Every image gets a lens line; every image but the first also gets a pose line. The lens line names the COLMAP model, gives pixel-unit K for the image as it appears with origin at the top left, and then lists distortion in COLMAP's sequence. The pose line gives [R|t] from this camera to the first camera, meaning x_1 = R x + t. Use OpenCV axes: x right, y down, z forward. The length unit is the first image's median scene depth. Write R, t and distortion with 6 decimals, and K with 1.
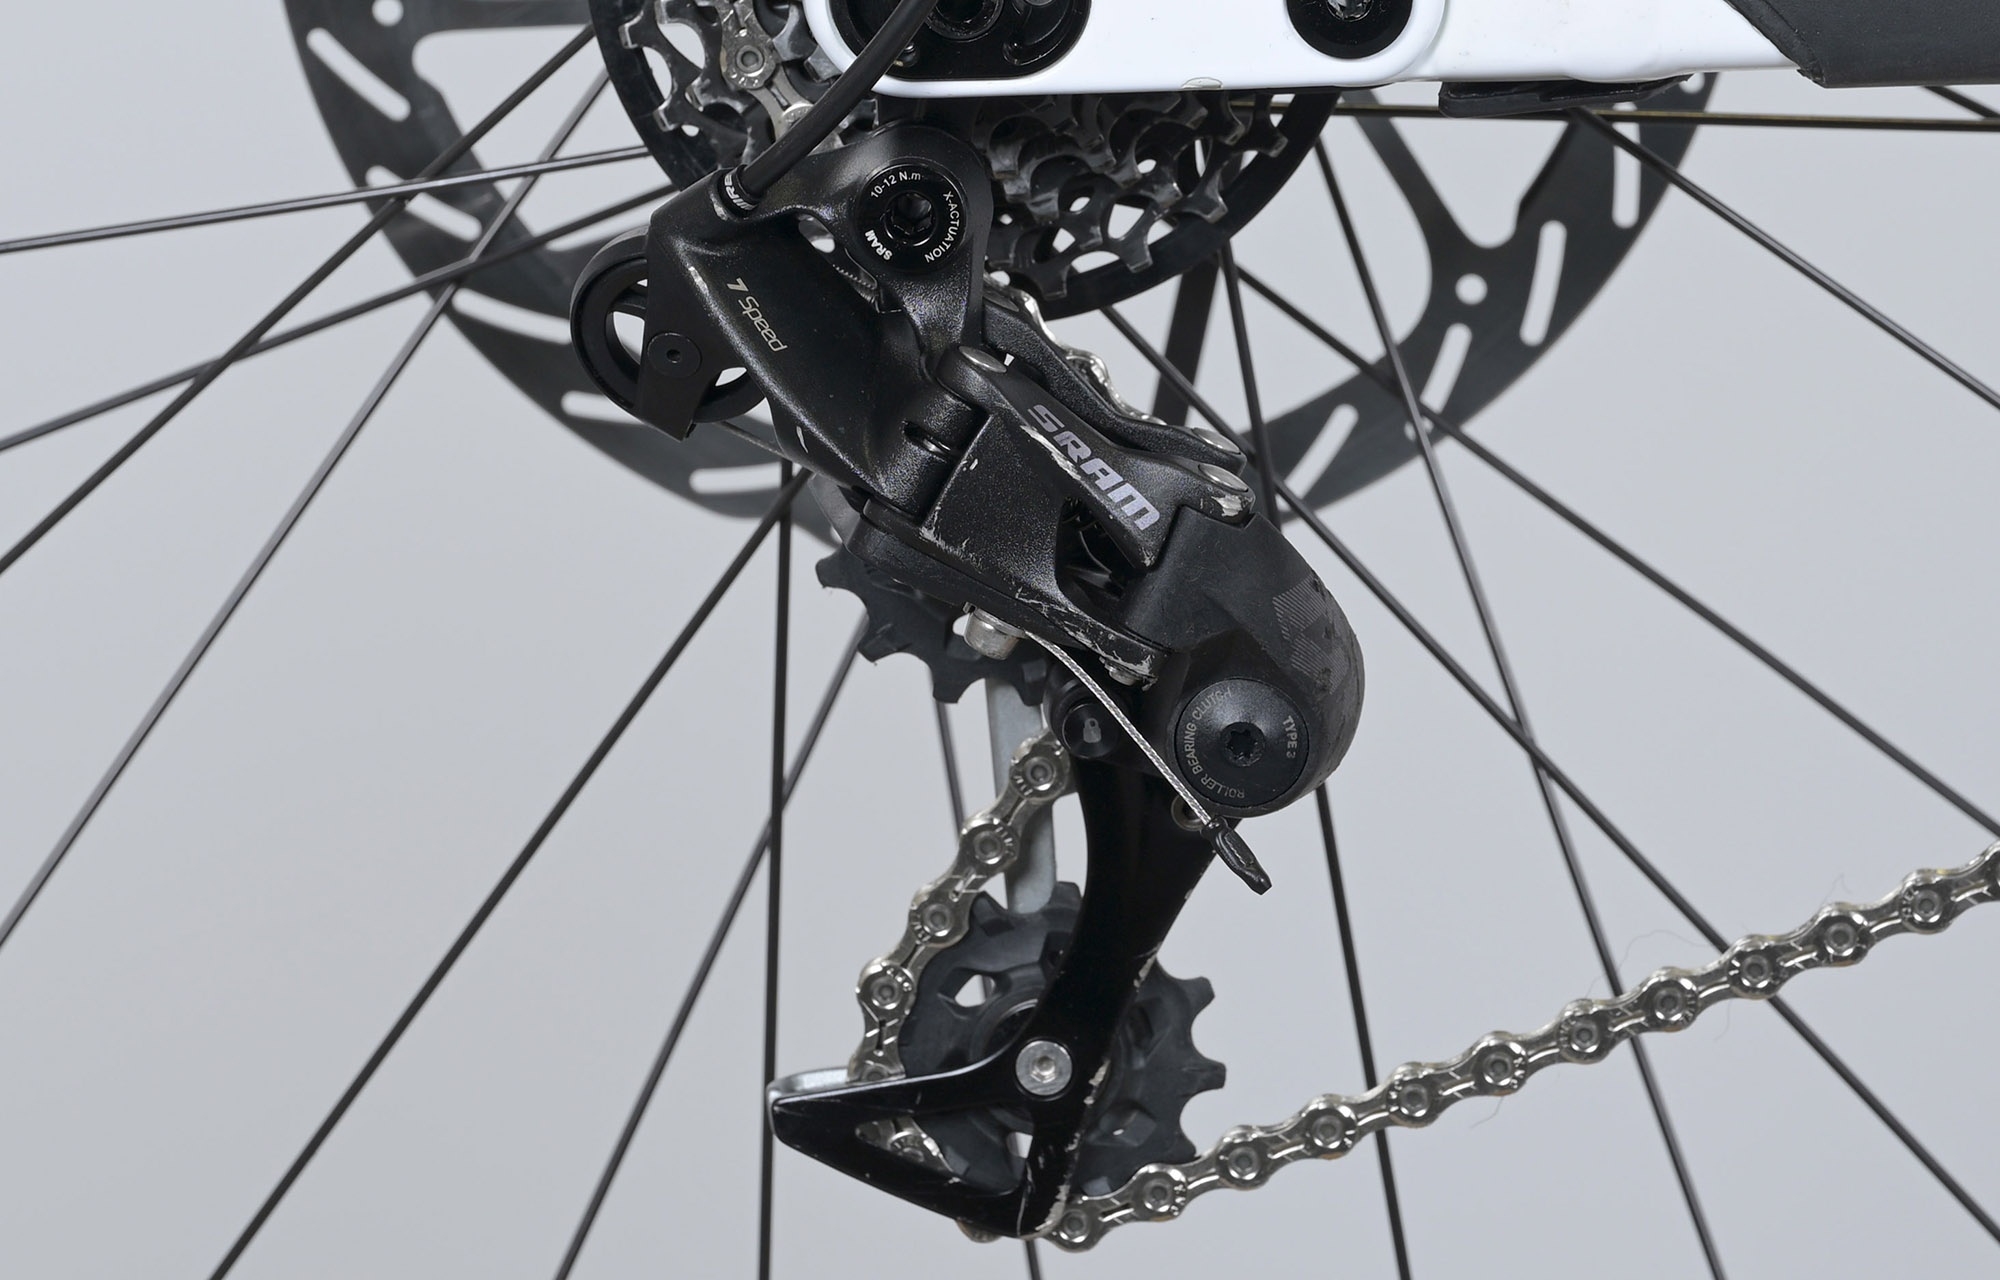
lens RADIAL K [[9820.1, 0, 999.2], [0, 9820.1, 640.7], [0, 0, 1]] dist [0.427985, 0.000000]
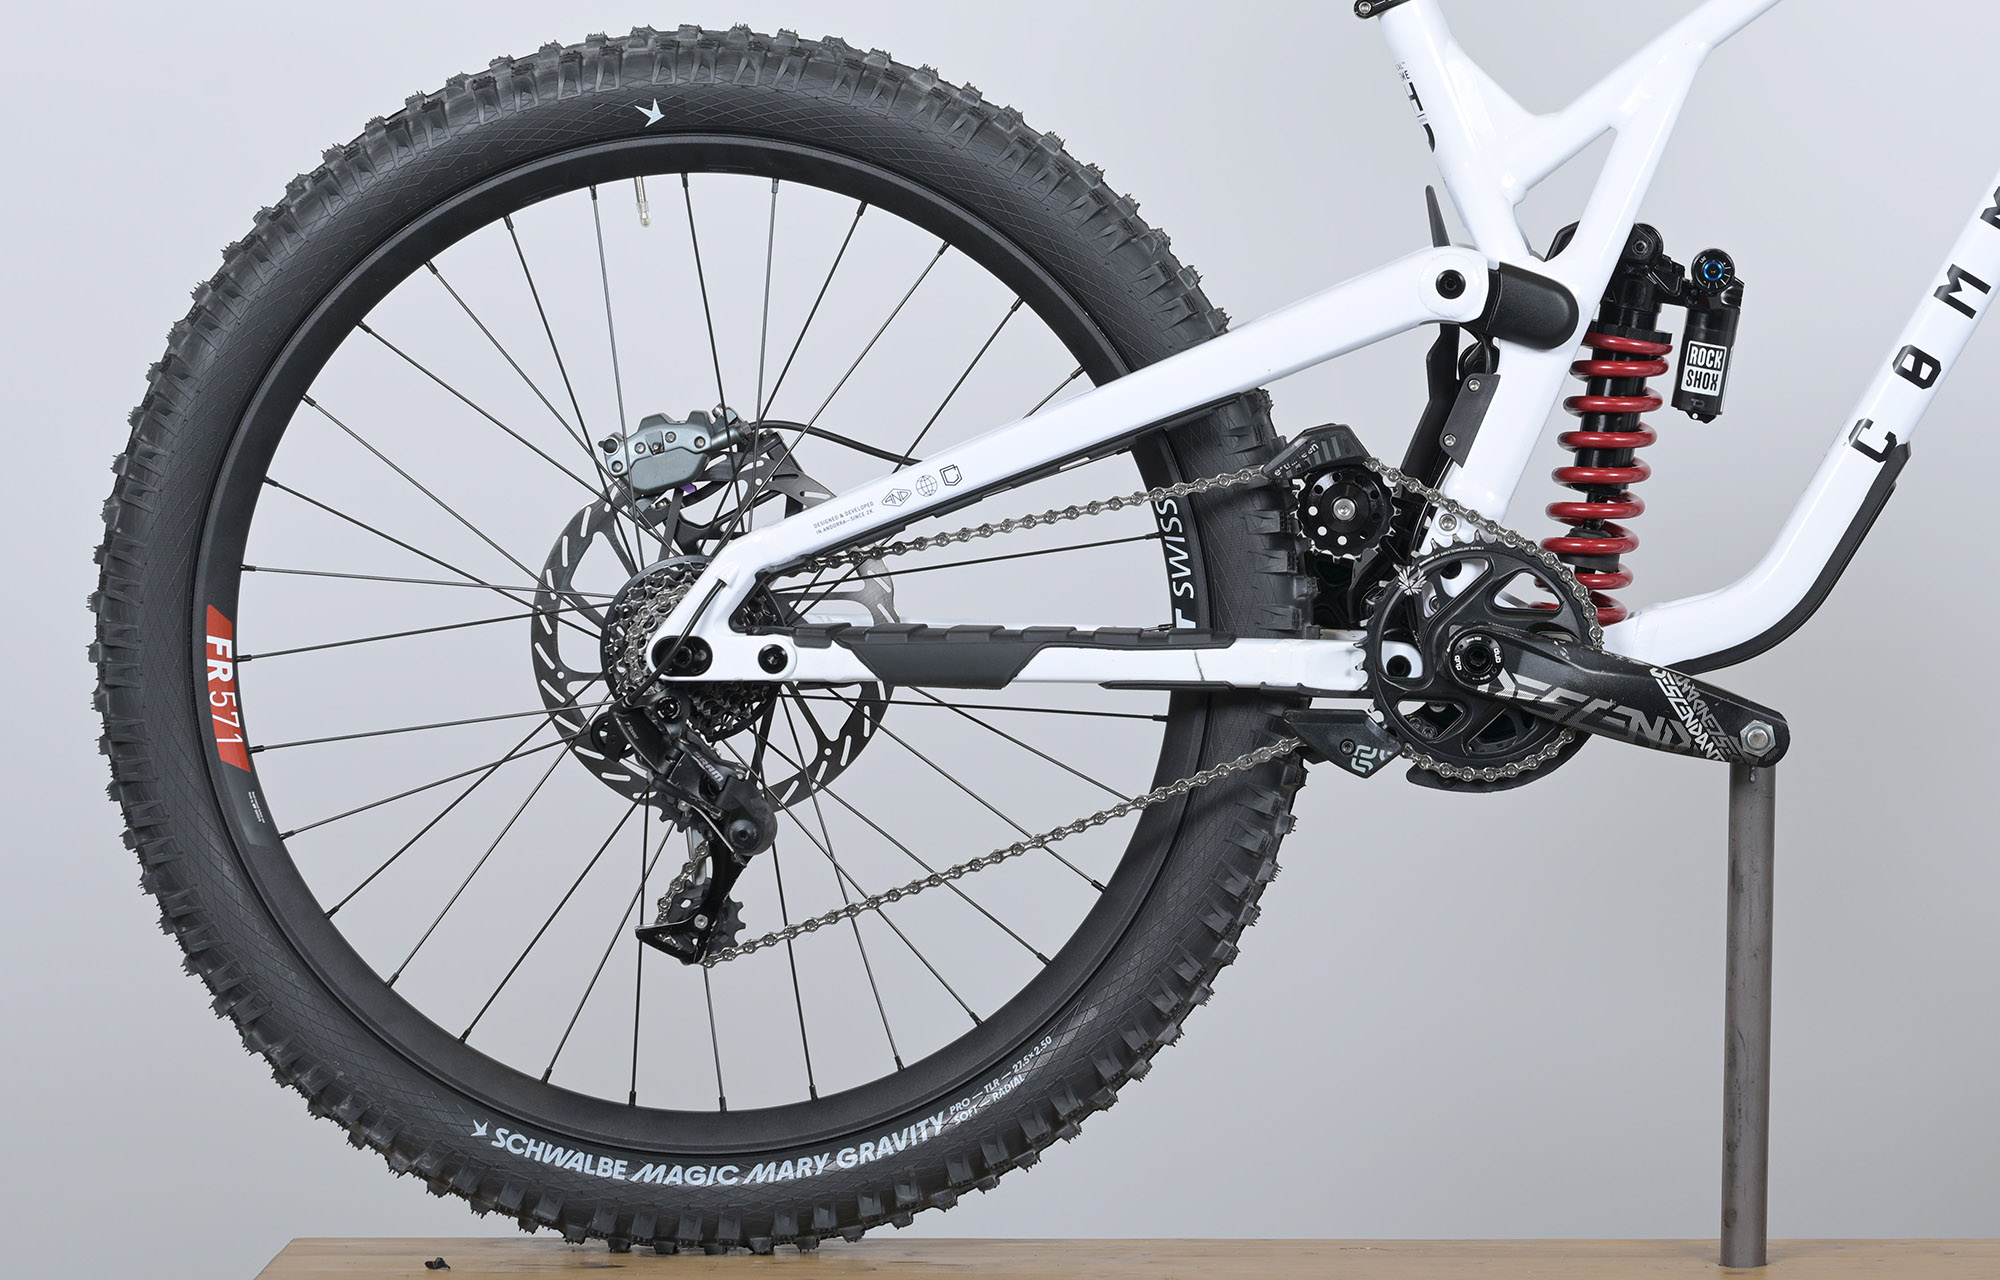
lens RADIAL K [[9820.1, 0, 1002.7], [0, 9820.1, 638.2], [0, 0, 1]] dist [0.427985, 0.000000]
pose [[0.996349, 0.022155, -0.082453, 0.468946], [-0.035314, 0.986202, -0.161733, 0.589672], [0.077732, 0.164055, 0.983384, -3.074094]]
